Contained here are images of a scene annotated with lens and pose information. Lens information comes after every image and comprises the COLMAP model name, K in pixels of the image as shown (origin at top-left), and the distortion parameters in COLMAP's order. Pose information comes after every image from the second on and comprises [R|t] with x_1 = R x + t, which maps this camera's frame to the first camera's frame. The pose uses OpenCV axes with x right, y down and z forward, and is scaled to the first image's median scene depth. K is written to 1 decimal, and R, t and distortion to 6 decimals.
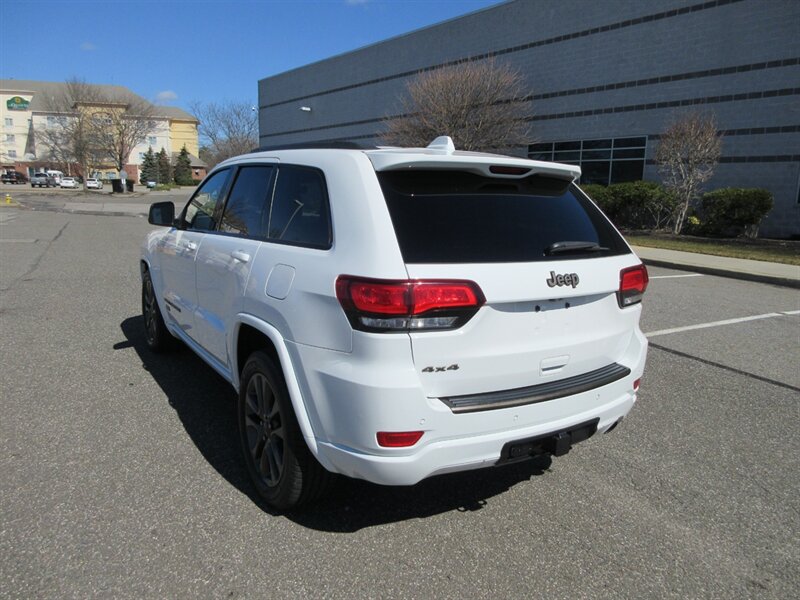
lens RADIAL K [[587.0, 0, 400.4], [0, 587.0, 301.0], [0, 0, 1]] dist [-0.013302, 0.003386]
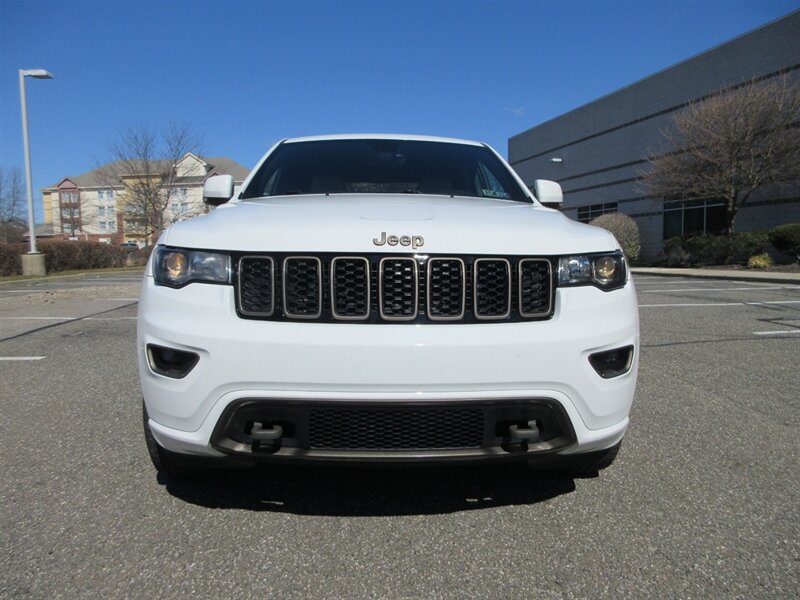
lens RADIAL K [[587.0, 0, 399.8], [0, 587.0, 300.8], [0, 0, 1]] dist [-0.013302, 0.003386]
pose [[0.917044, 0.000642, -0.398785, -0.136060], [-0.041666, 0.994680, -0.094213, 0.110441], [0.396603, 0.103013, 0.912192, 0.348919]]
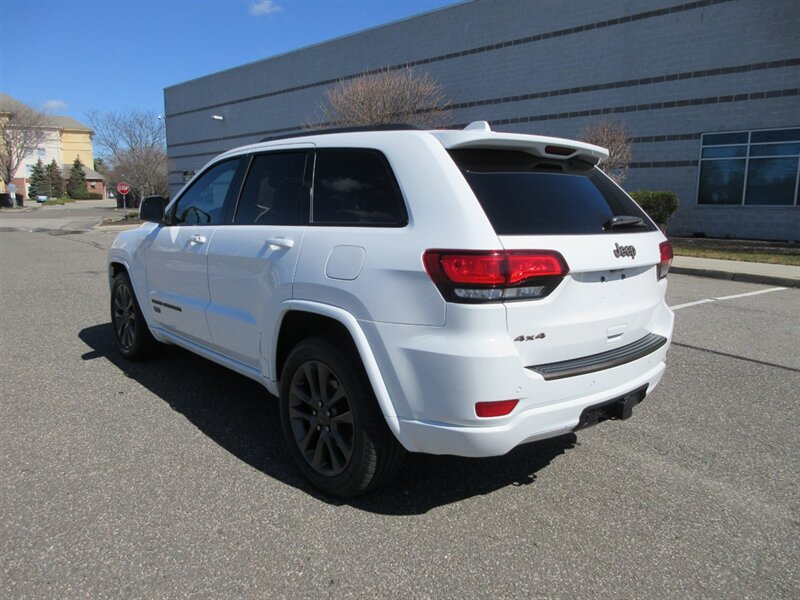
lens RADIAL K [[587.0, 0, 400.7], [0, 587.0, 301.0], [0, 0, 1]] dist [-0.013302, 0.003386]
pose [[0.988109, -0.038435, 0.148872, -0.223261], [0.041134, 0.999040, -0.015090, 0.042160], [-0.148149, 0.021034, 0.988741, 0.013171]]
